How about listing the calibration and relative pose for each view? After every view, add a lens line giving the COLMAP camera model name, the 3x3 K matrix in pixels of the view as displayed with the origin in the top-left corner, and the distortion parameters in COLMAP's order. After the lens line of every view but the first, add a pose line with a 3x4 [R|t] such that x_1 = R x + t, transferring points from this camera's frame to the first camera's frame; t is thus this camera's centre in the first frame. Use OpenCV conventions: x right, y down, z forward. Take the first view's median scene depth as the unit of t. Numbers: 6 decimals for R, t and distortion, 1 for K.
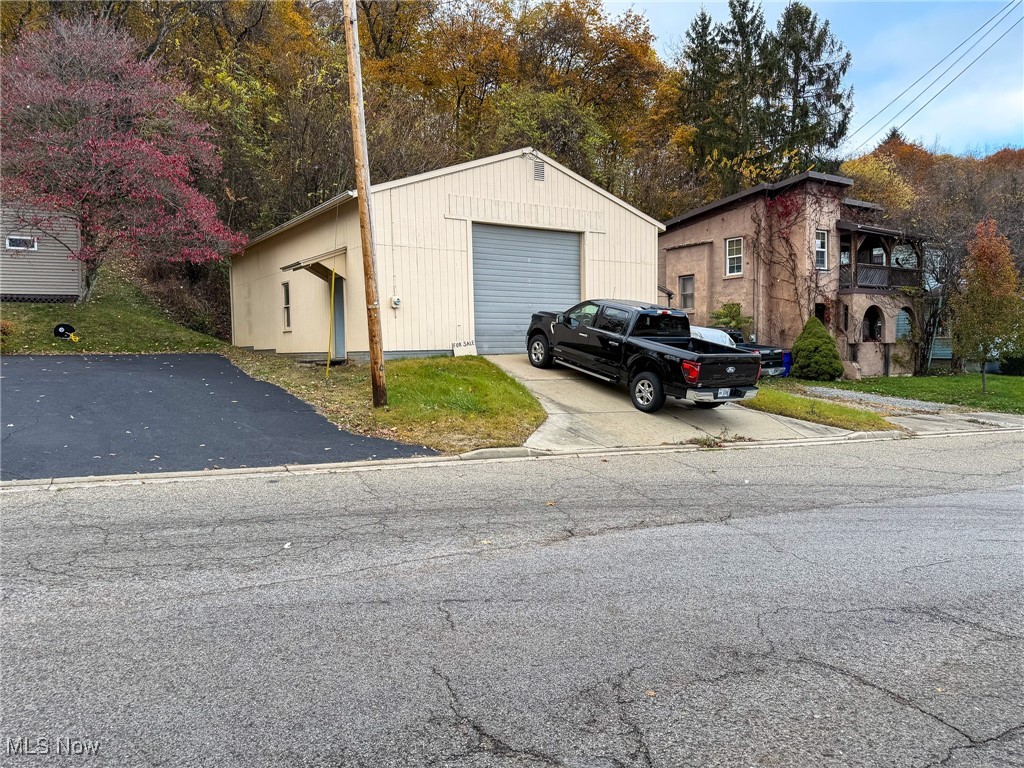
lens RADIAL K [[744.5, 0, 512.0], [0, 744.5, 384.0], [0, 0, 1]] dist [0.087249, -0.130359]
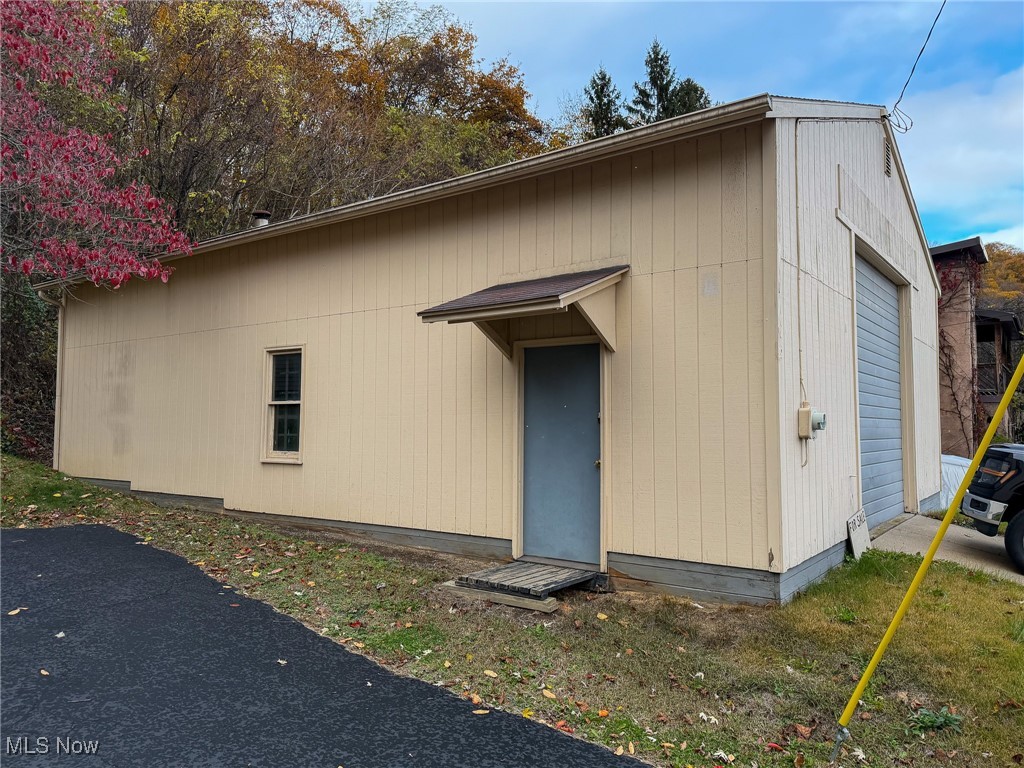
lens RADIAL K [[744.5, 0, 512.0], [0, 744.5, 384.0], [0, 0, 1]] dist [0.087249, -0.130359]
pose [[0.939646, 0.039044, 0.339914, -0.137249], [-0.004409, 0.994767, -0.102076, -0.030483], [-0.342121, 0.094416, 0.934901, 0.235808]]
